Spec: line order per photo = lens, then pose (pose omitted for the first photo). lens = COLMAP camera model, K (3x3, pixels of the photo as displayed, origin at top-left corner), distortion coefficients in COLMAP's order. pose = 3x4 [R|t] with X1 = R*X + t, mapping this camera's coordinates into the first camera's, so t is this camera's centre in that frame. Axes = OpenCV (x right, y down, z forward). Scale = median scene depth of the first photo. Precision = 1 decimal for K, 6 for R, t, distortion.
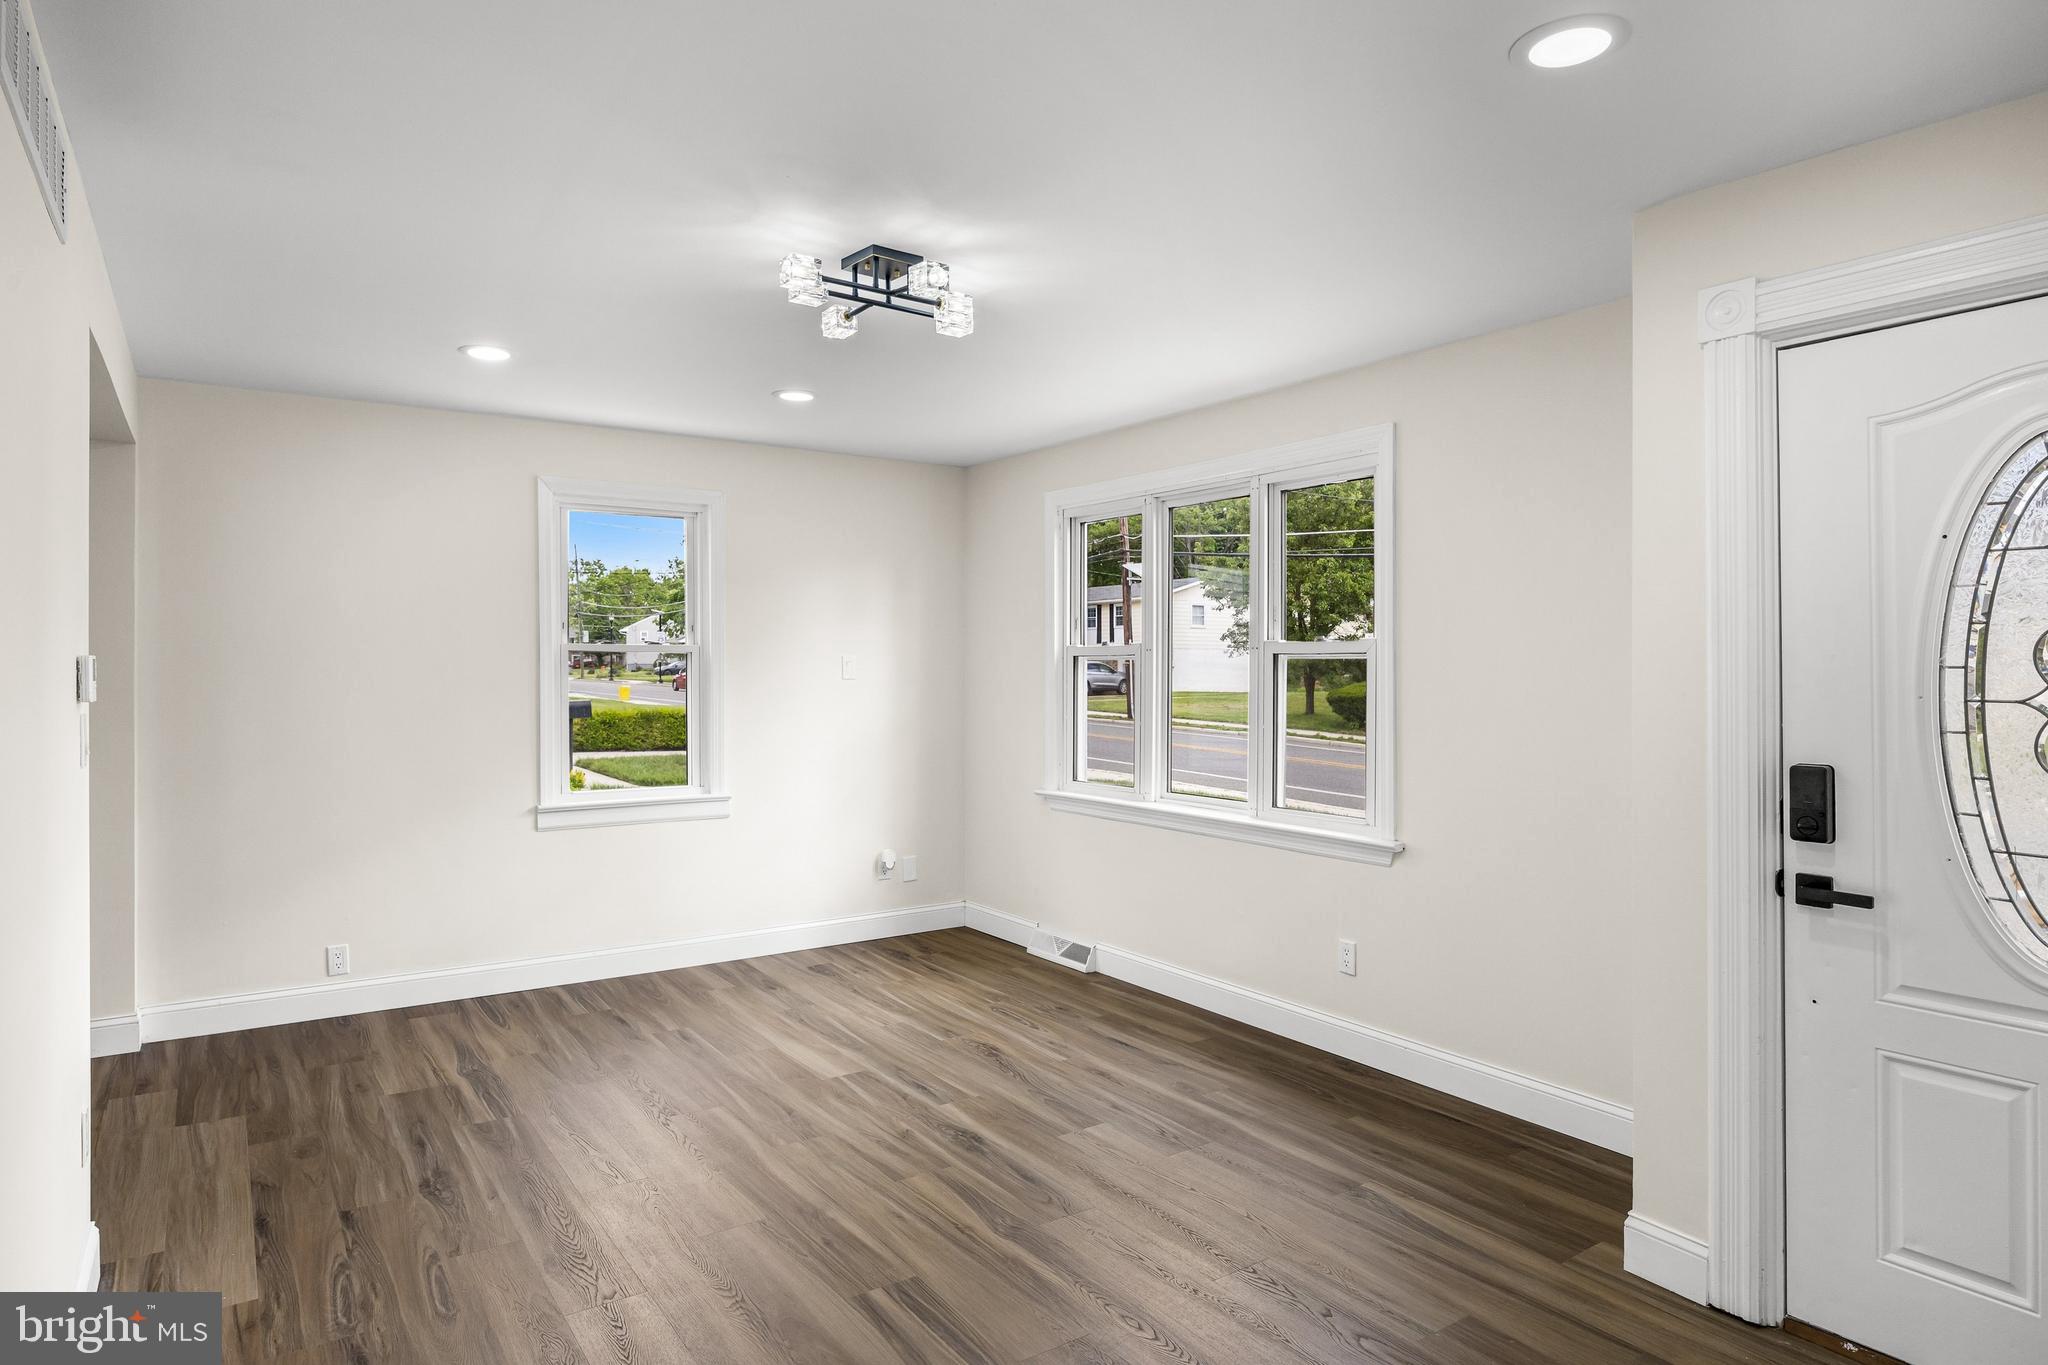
lens RADIAL K [[1155.2, 0, 1022.1], [0, 1155.2, 680.0], [0, 0, 1]] dist [0.004775, 0.000006]
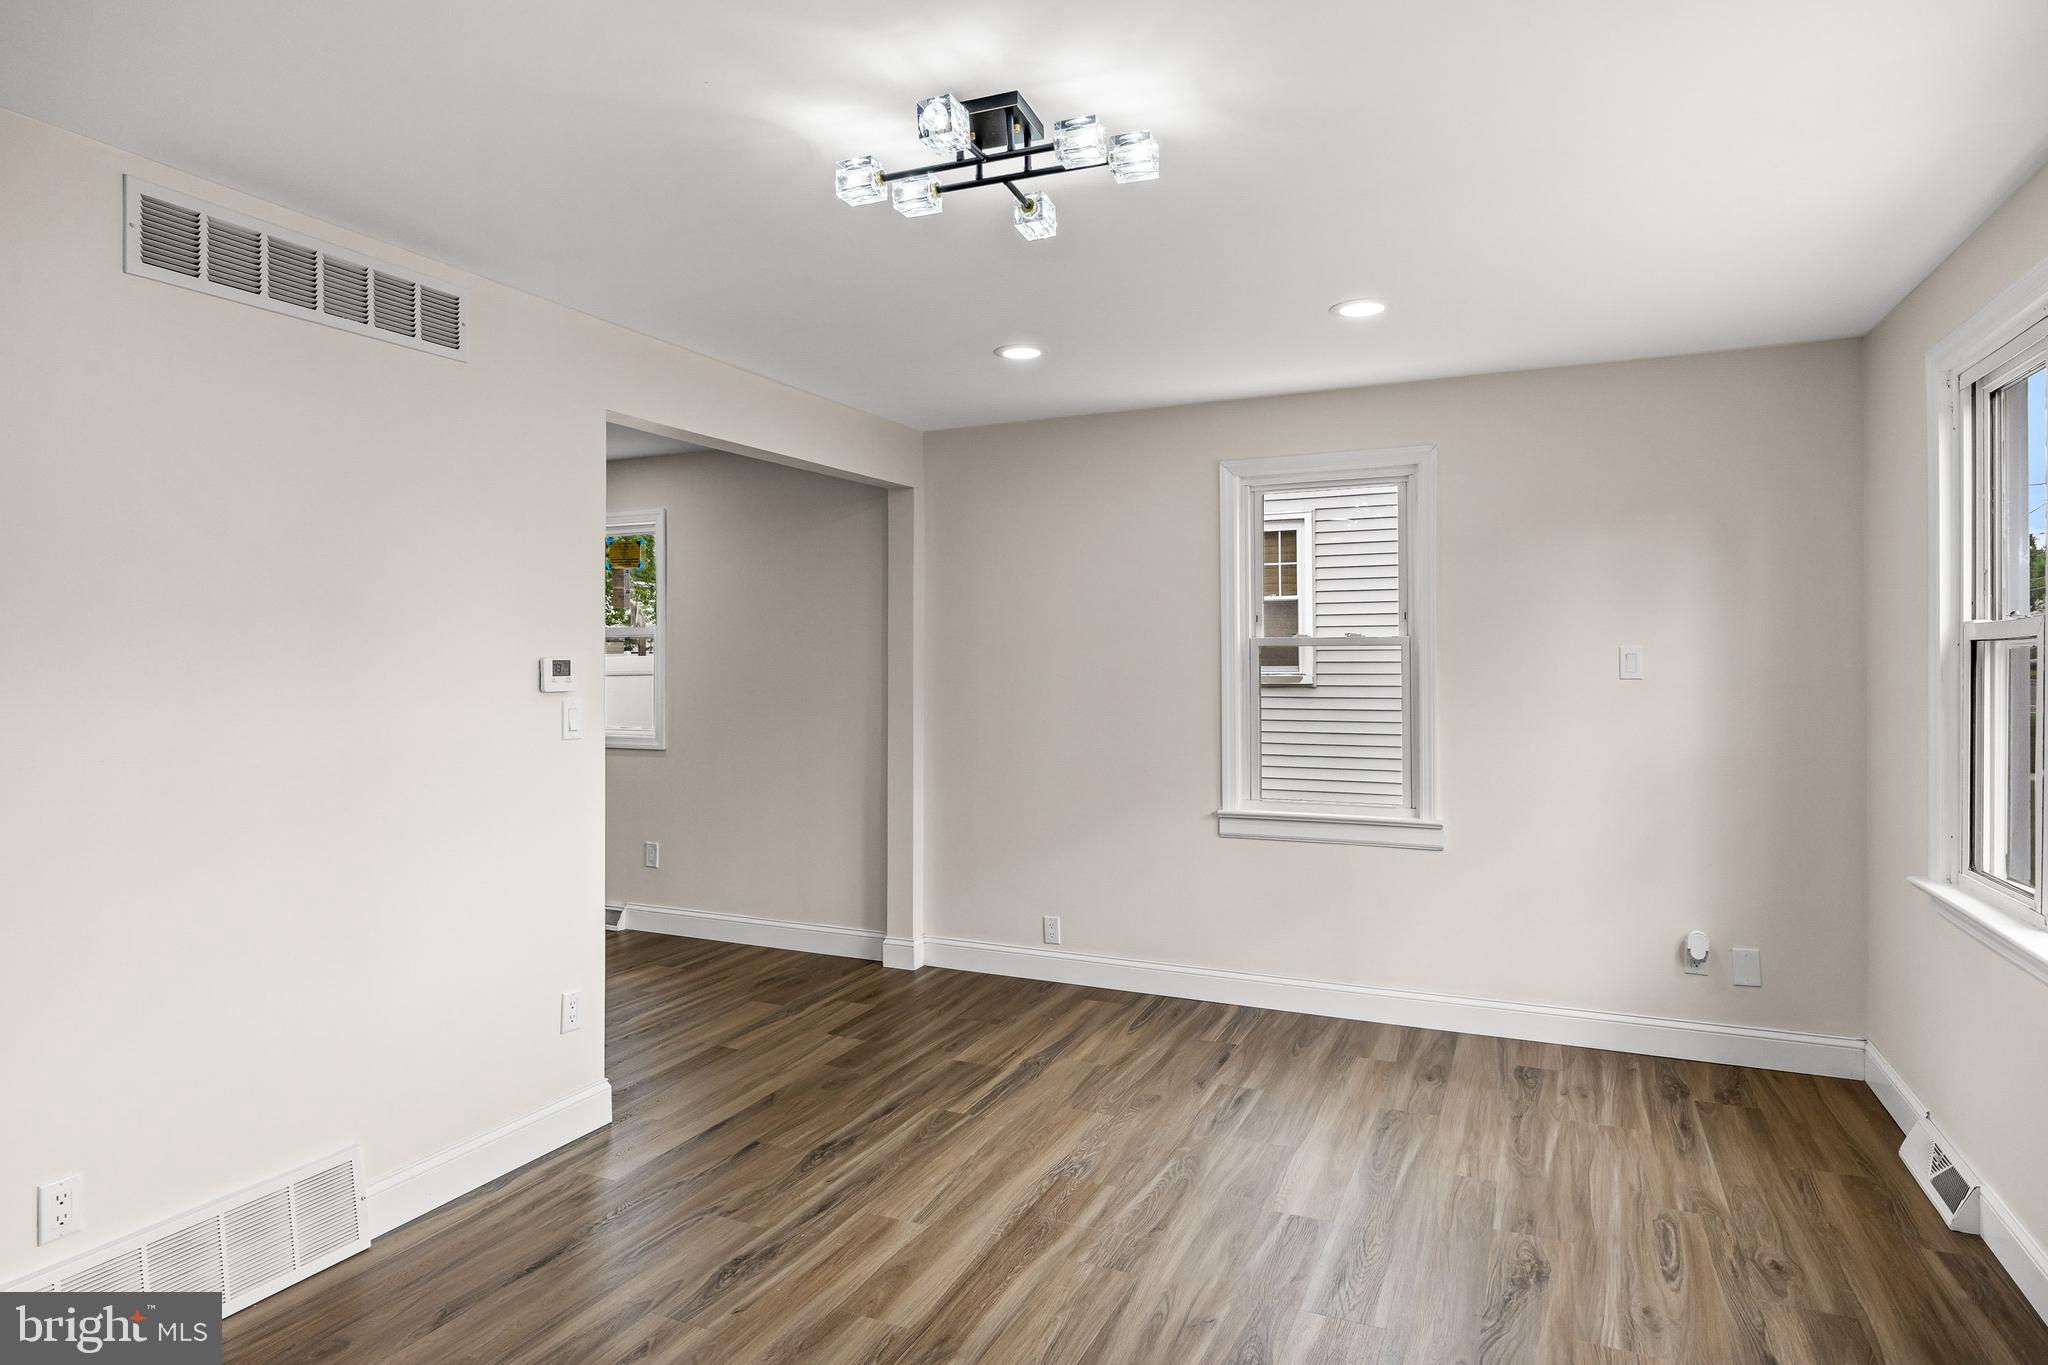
lens RADIAL K [[1155.2, 0, 1027.3], [0, 1155.2, 671.4], [0, 0, 1]] dist [0.004775, 0.000006]
pose [[0.515054, 0.001602, -0.857156, 0.365267], [-0.003917, 0.999992, -0.000484, -0.004673], [0.857149, 0.003607, 0.515057, 0.439384]]
